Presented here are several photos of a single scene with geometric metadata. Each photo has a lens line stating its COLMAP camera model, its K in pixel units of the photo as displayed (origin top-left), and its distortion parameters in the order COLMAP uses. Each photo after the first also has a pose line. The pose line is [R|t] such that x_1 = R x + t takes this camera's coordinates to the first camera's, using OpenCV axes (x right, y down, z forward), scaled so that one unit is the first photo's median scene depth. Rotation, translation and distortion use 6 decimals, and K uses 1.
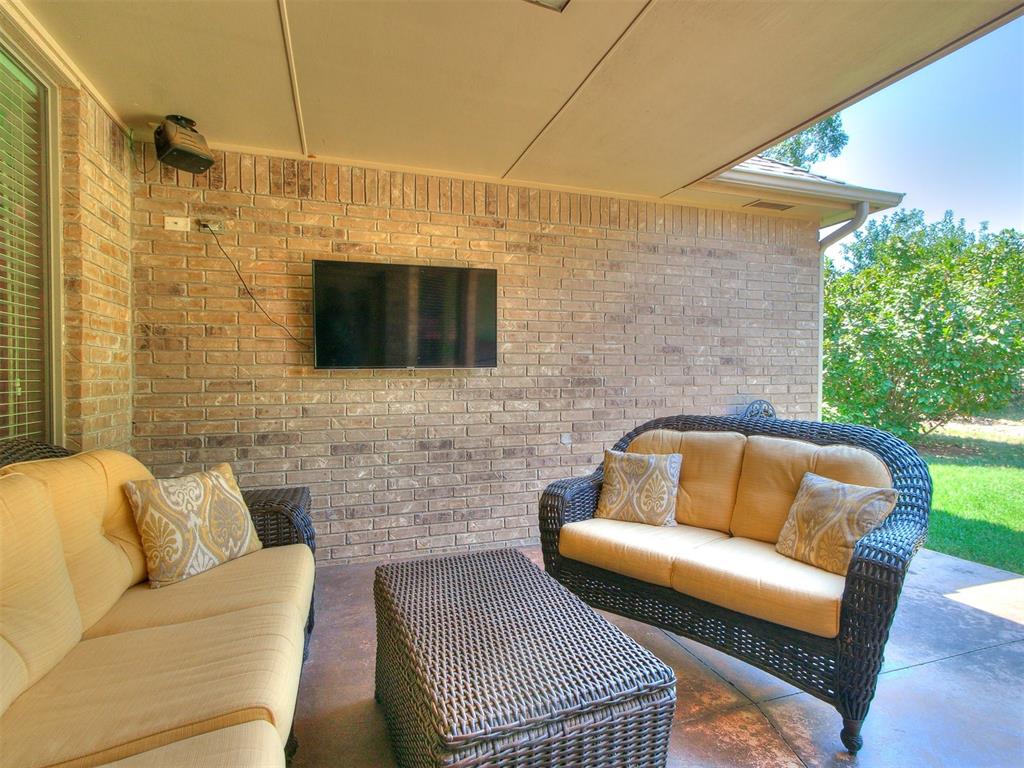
lens RADIAL K [[539.5, 0, 519.7], [0, 539.5, 379.7], [0, 0, 1]] dist [0.003699, 0.000832]
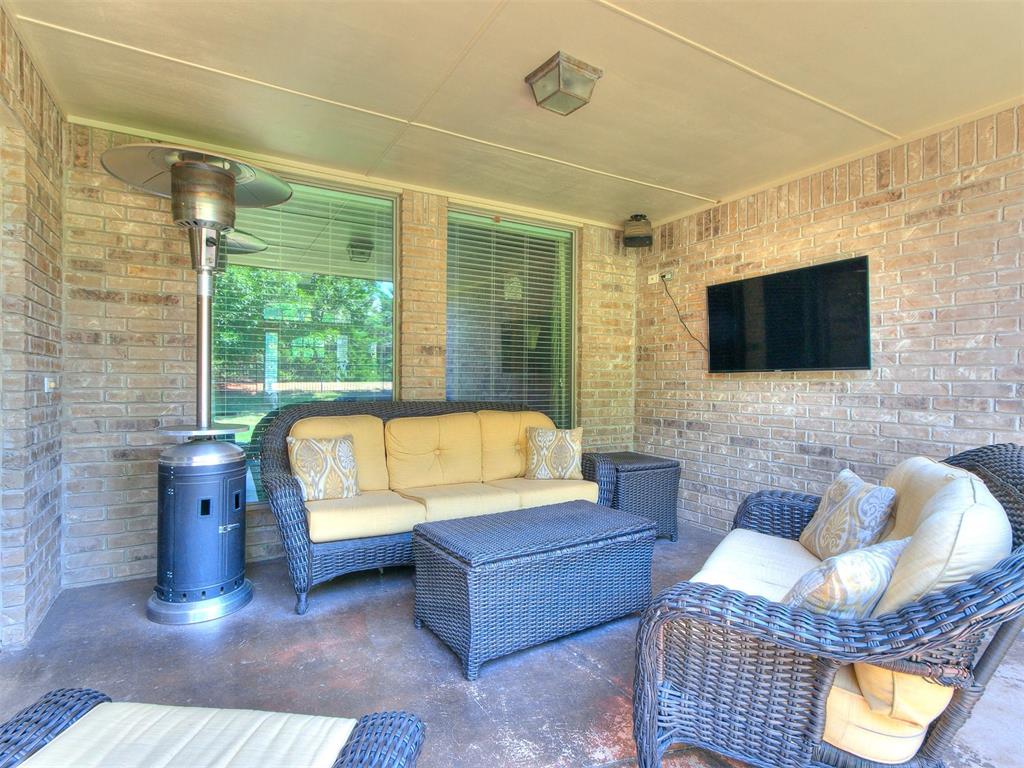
lens RADIAL K [[539.5, 0, 514.1], [0, 539.5, 378.7], [0, 0, 1]] dist [0.003699, 0.000832]
pose [[0.181207, 0.005318, -0.983431, 0.716254], [-0.013462, 0.999905, 0.002927, -0.003301], [0.983353, 0.012709, 0.181261, 0.299417]]
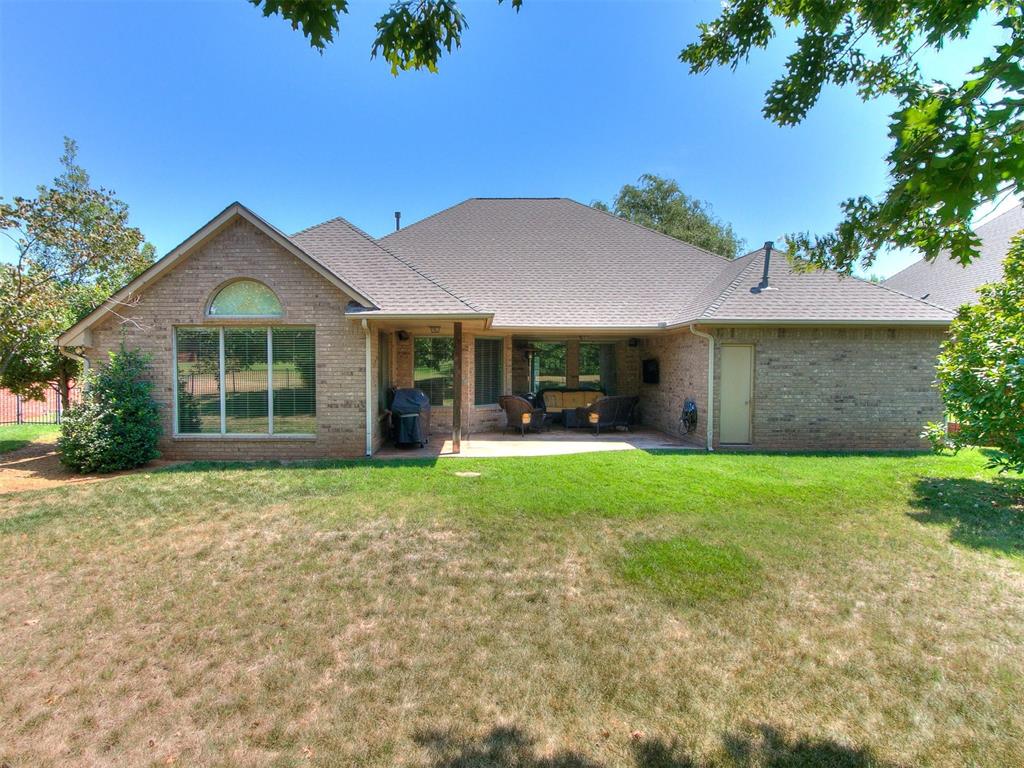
lens RADIAL K [[539.5, 0, 510.8], [0, 539.5, 381.7], [0, 0, 1]] dist [0.003699, 0.000832]
pose [[-0.272289, 0.029489, -0.961764, 4.287339], [-0.009583, 0.999398, 0.033356, -0.165625], [0.962168, 0.018299, -0.271842, 1.086377]]
